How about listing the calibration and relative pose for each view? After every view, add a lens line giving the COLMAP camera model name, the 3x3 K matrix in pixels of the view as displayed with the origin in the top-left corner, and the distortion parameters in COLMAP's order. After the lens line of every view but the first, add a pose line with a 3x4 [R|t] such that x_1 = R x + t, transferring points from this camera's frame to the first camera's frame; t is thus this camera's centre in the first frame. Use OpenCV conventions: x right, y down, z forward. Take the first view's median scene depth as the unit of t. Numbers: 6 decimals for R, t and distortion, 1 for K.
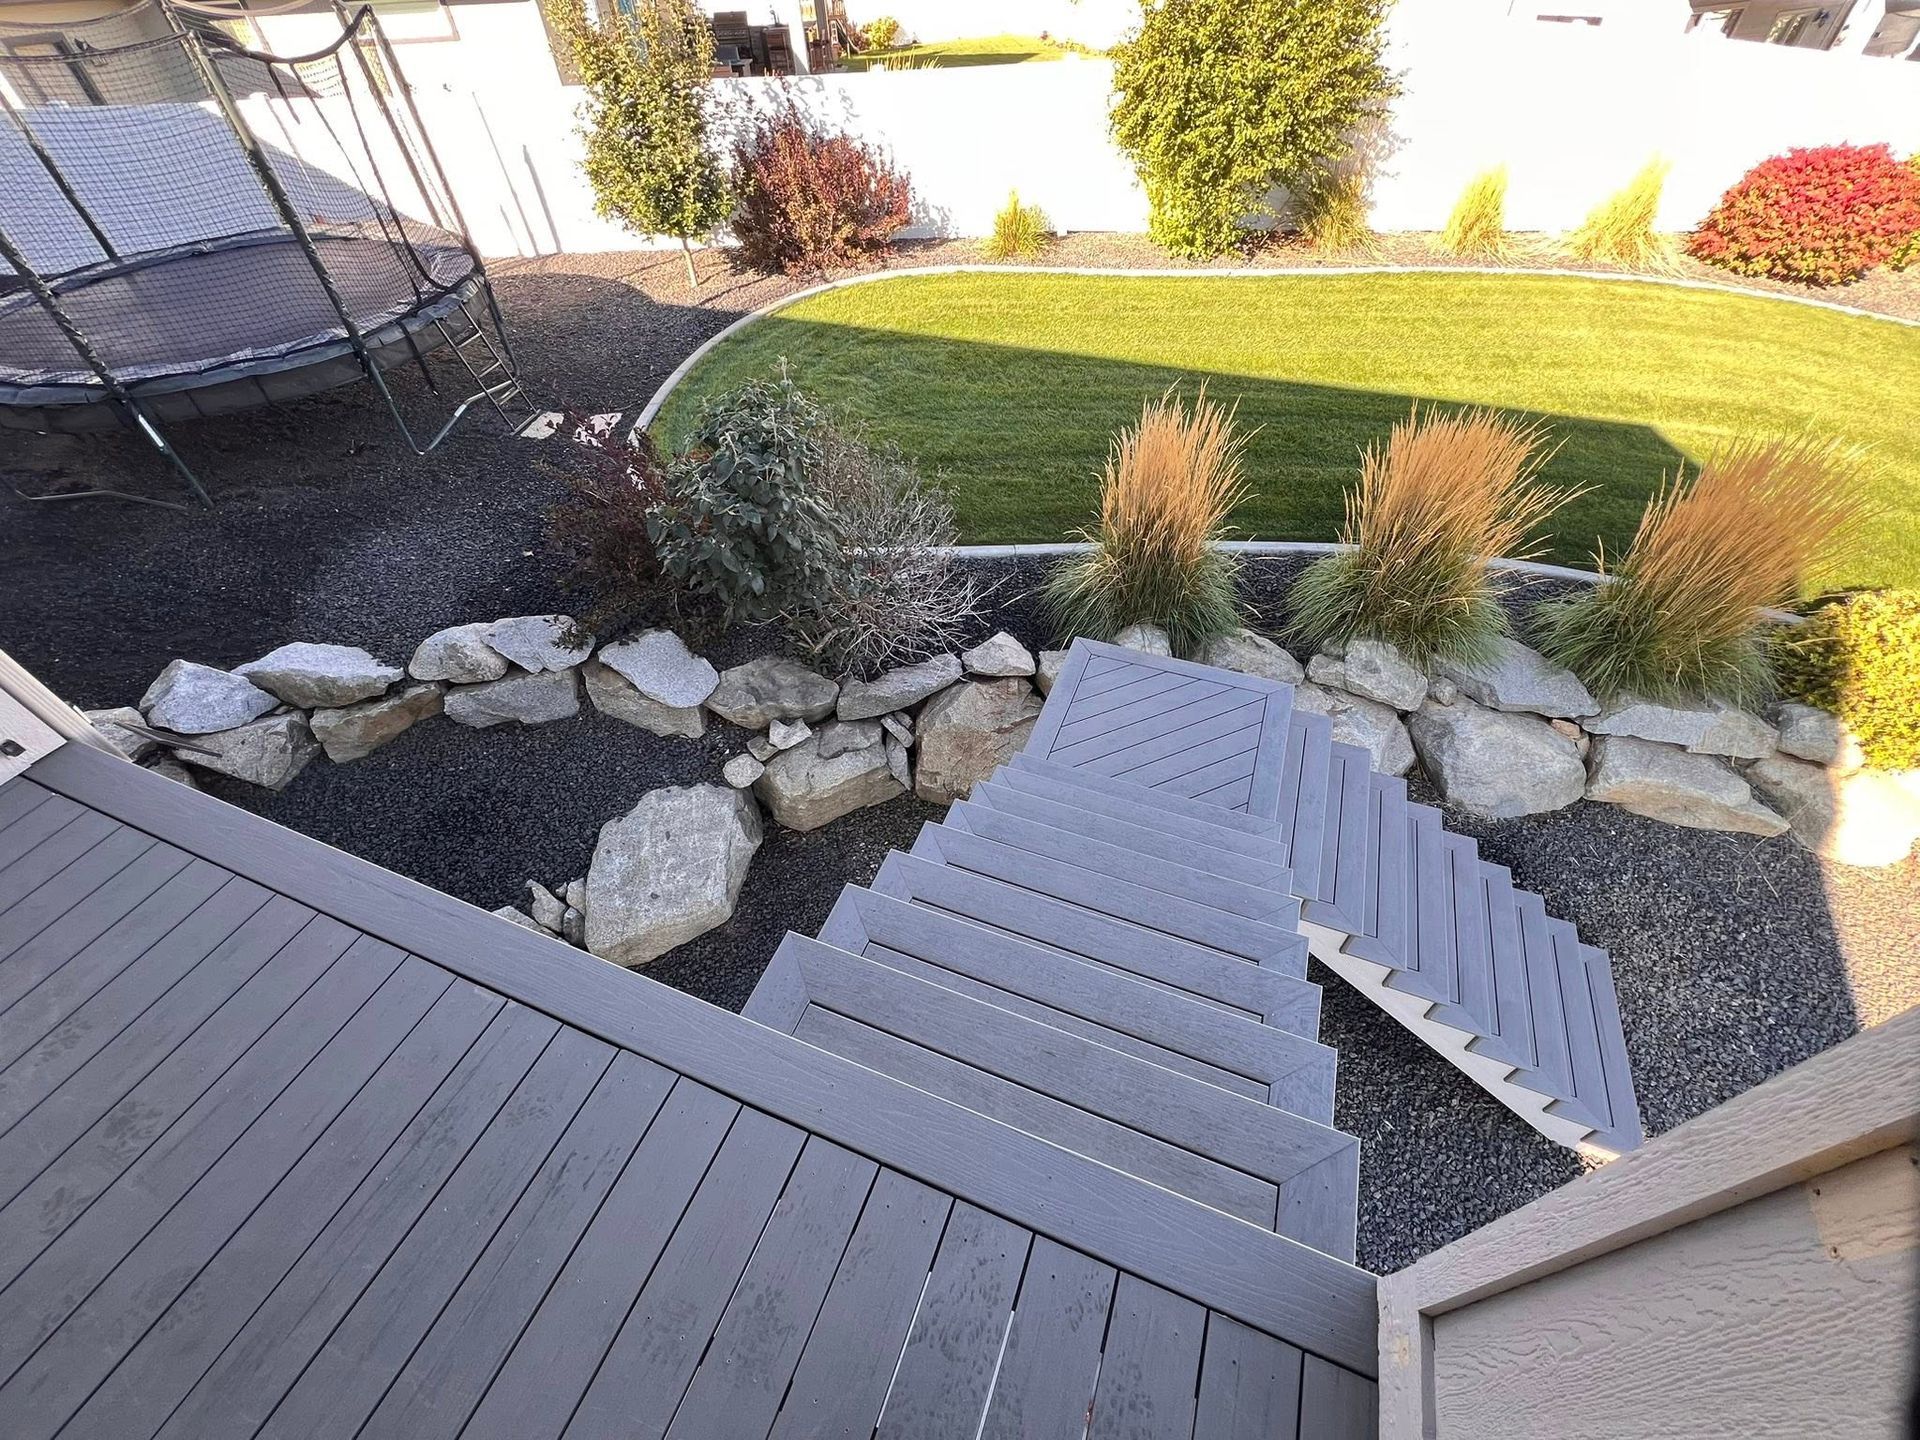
lens RADIAL K [[768.6, 0, 956.7], [0, 768.6, 718.5], [0, 0, 1]] dist [-0.001148, -0.000247]
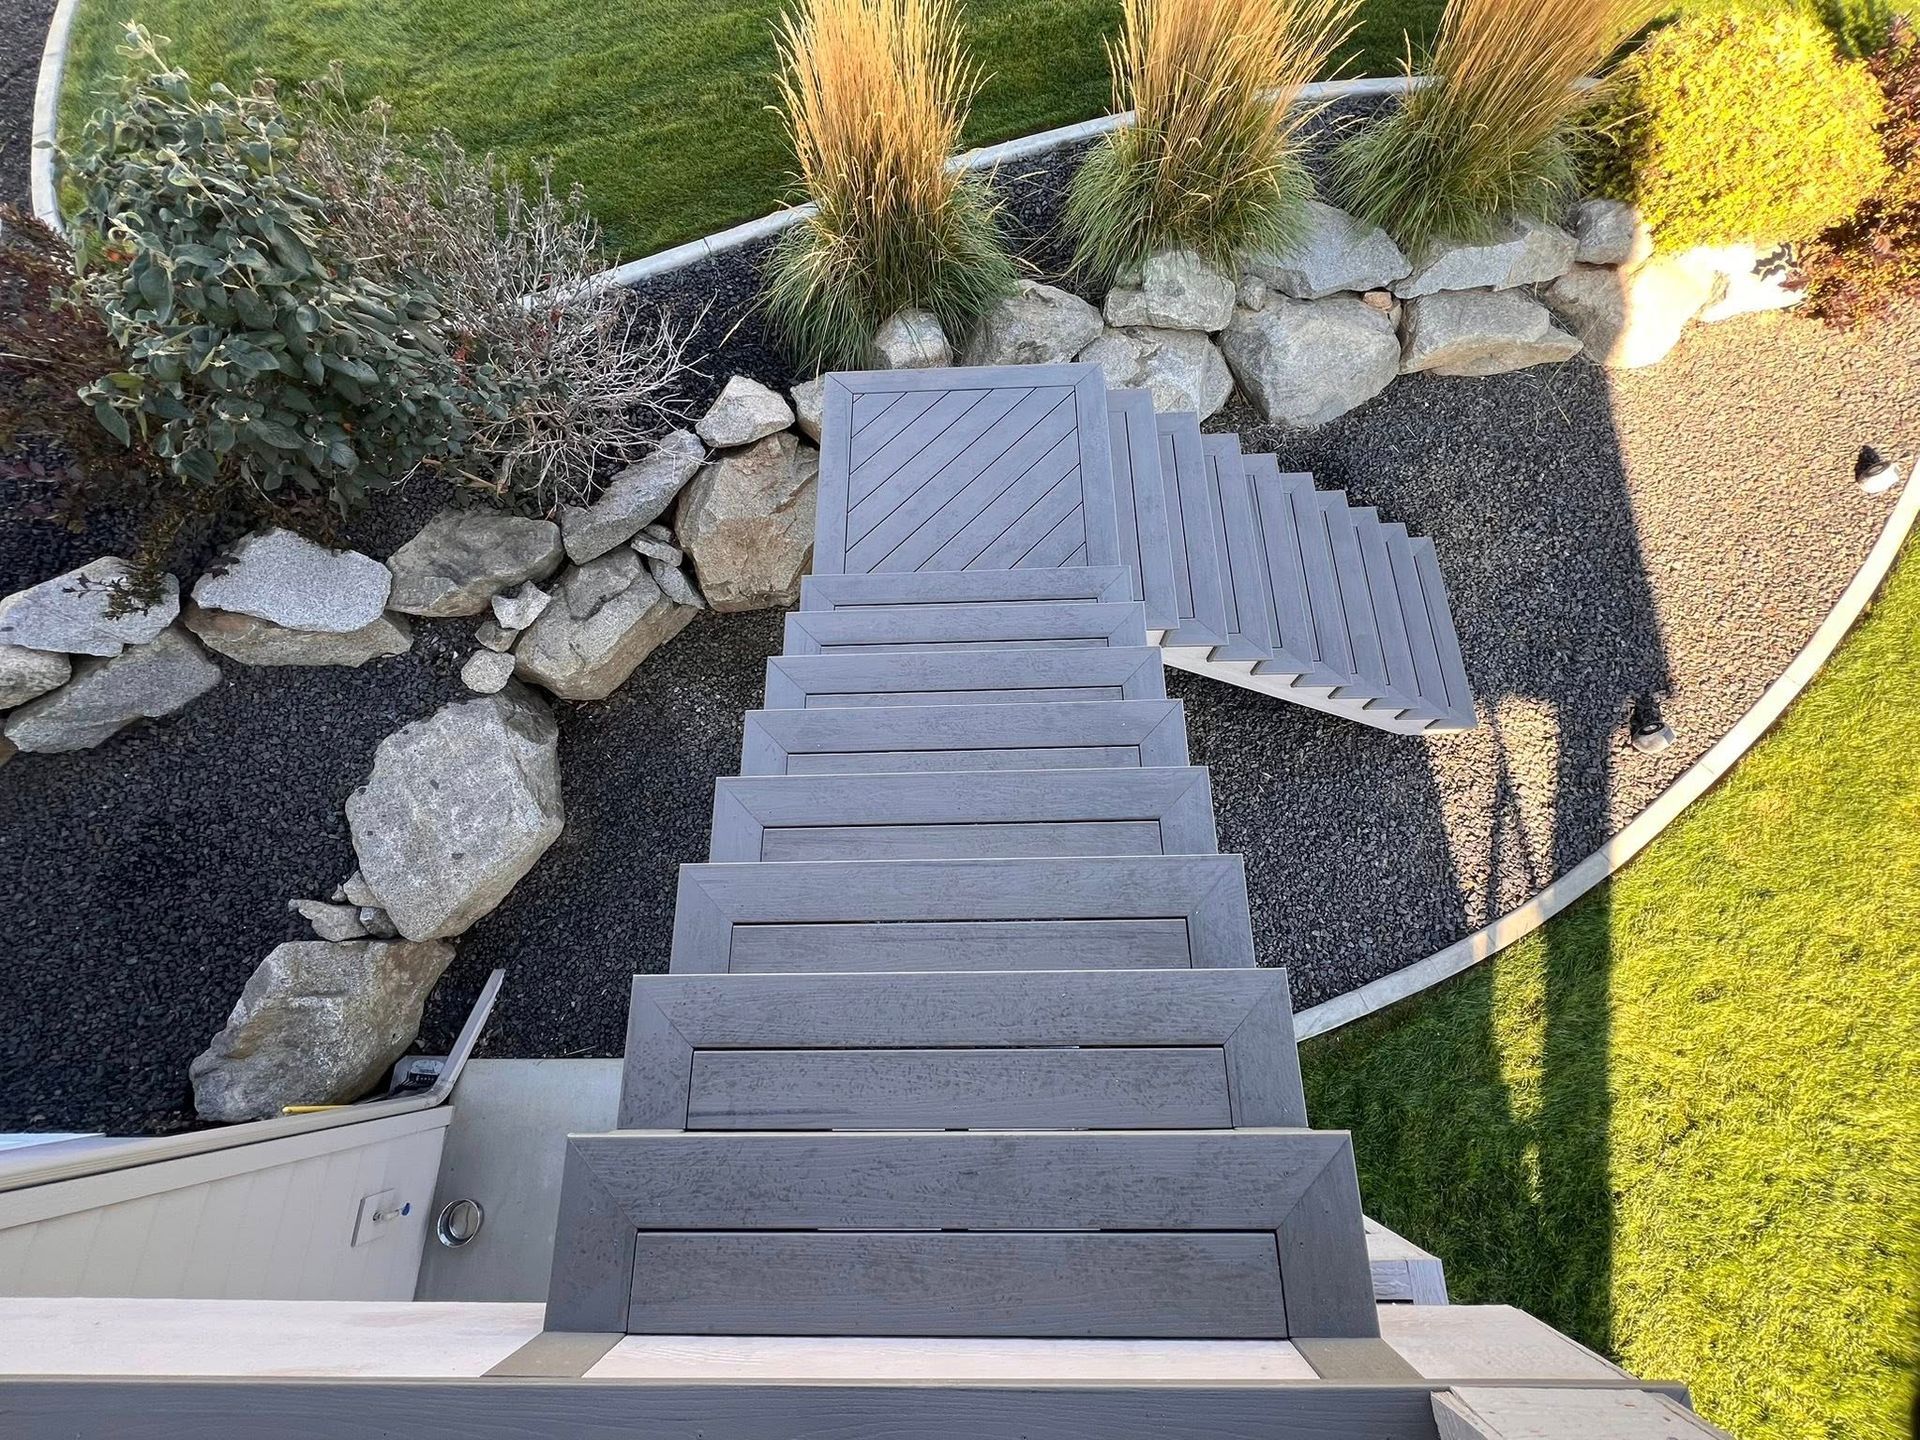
lens RADIAL K [[768.6, 0, 956.7], [0, 768.6, 718.5], [0, 0, 1]] dist [-0.001148, -0.000247]
pose [[0.925538, -0.359563, 0.118717, 0.055491], [0.281524, 0.863097, 0.419294, -0.083842], [-0.253227, -0.354650, 0.900055, 0.147488]]
